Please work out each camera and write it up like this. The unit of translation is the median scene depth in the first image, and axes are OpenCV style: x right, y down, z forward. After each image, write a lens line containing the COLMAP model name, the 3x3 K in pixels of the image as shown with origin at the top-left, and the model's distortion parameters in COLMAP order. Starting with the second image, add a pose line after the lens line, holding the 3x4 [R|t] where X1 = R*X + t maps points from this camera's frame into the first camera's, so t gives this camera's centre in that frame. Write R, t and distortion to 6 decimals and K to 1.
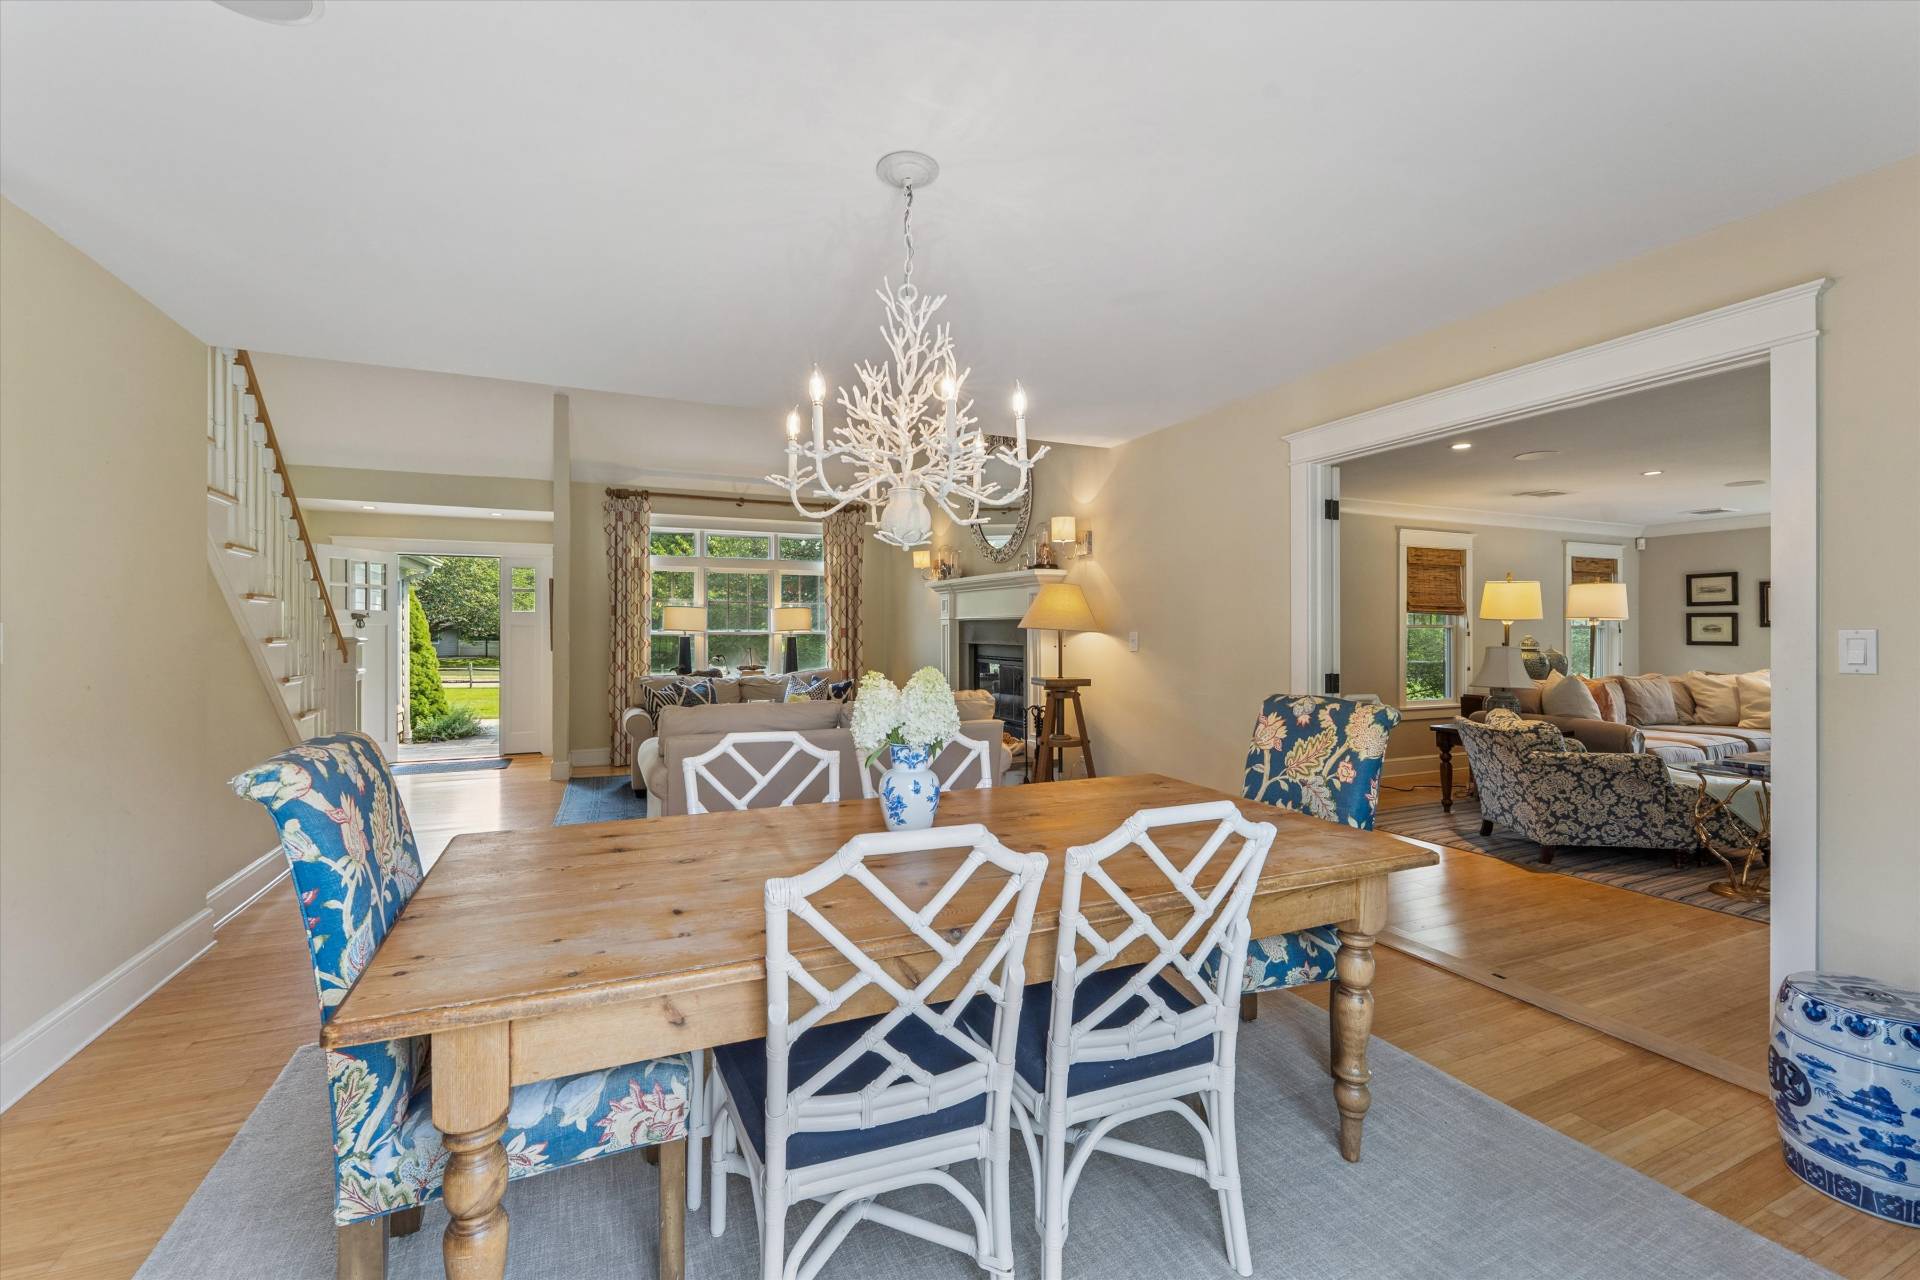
lens RADIAL K [[806.8, 0, 960.0], [0, 806.8, 640.0], [0, 0, 1]] dist [0.000537, 0.000166]
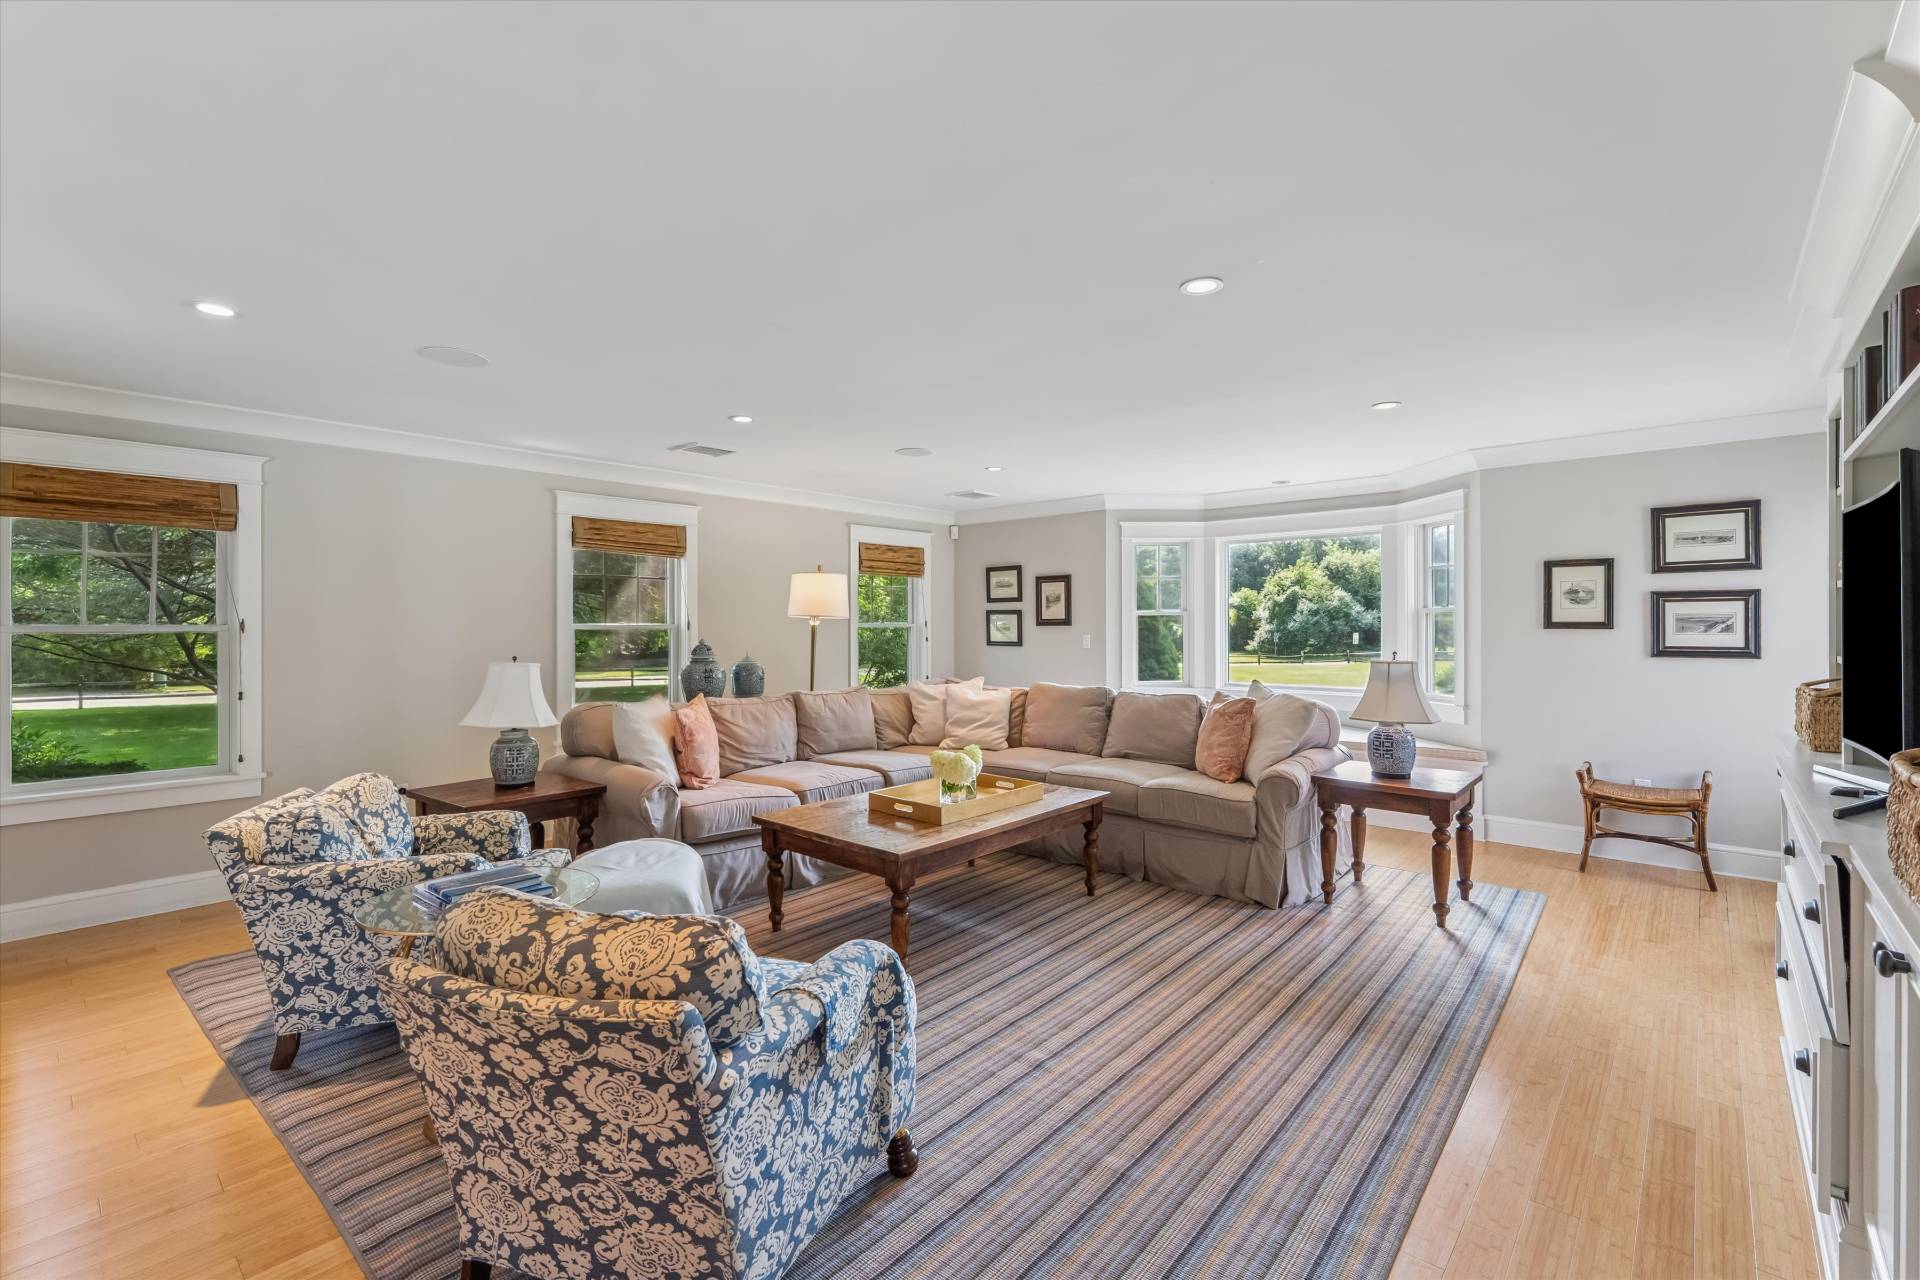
lens RADIAL K [[806.8, 0, 960.0], [0, 806.8, 640.0], [0, 0, 1]] dist [0.000537, 0.000166]
pose [[0.923109, -0.009839, 0.384412, 0.673221], [0.006076, 0.999921, 0.011002, -0.012778], [-0.384490, -0.007821, 0.923096, 0.226808]]
